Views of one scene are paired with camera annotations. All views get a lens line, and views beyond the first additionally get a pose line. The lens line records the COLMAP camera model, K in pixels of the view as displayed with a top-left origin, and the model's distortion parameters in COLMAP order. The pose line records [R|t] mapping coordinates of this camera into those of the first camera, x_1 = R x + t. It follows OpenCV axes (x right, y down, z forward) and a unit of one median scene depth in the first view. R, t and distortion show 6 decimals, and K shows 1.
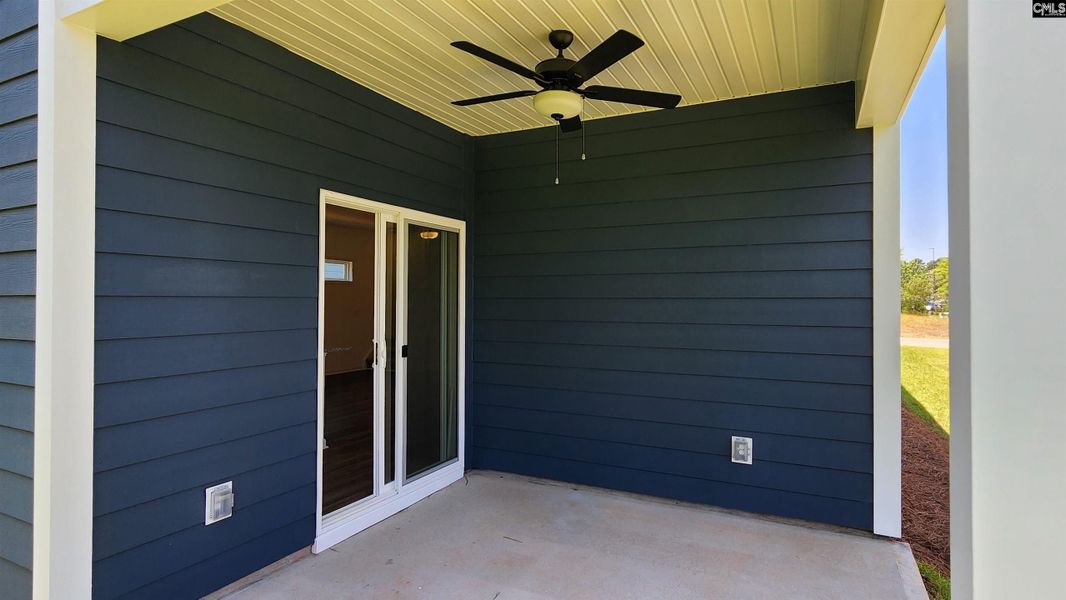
lens RADIAL K [[565.4, 0, 531.1], [0, 565.4, 303.4], [0, 0, 1]] dist [0.000716, 0.000057]
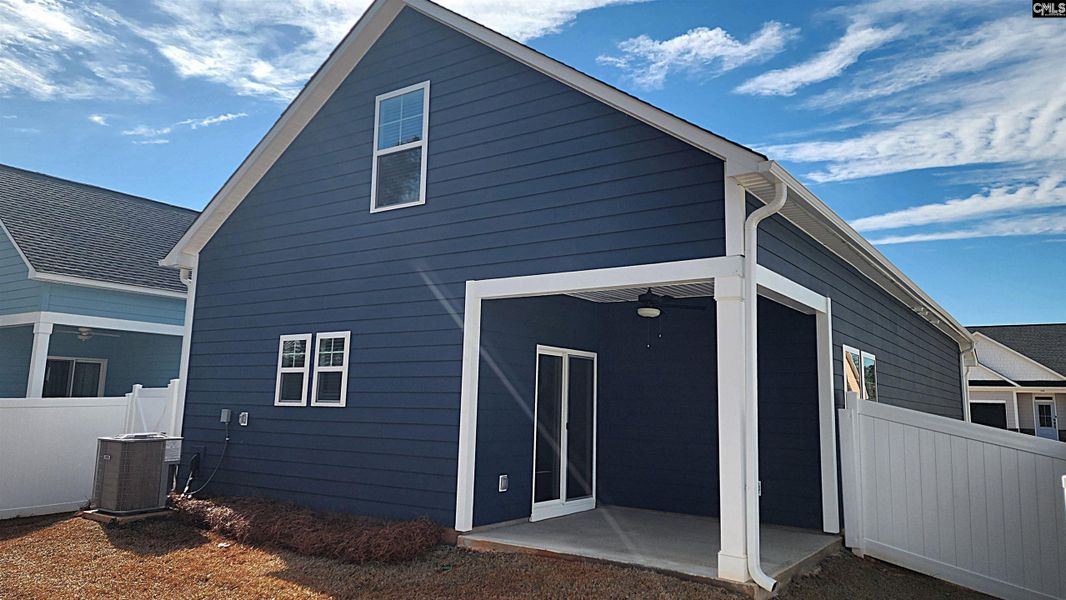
lens RADIAL K [[759.6, 0, 524.0], [0, 759.6, 294.8], [0, 0, 1]] dist [0.085141, -0.035193]
pose [[0.988232, -0.003143, -0.152933, 0.019791], [-0.017962, 0.990488, -0.136420, 0.001890], [0.151907, 0.137562, 0.978775, -1.567433]]
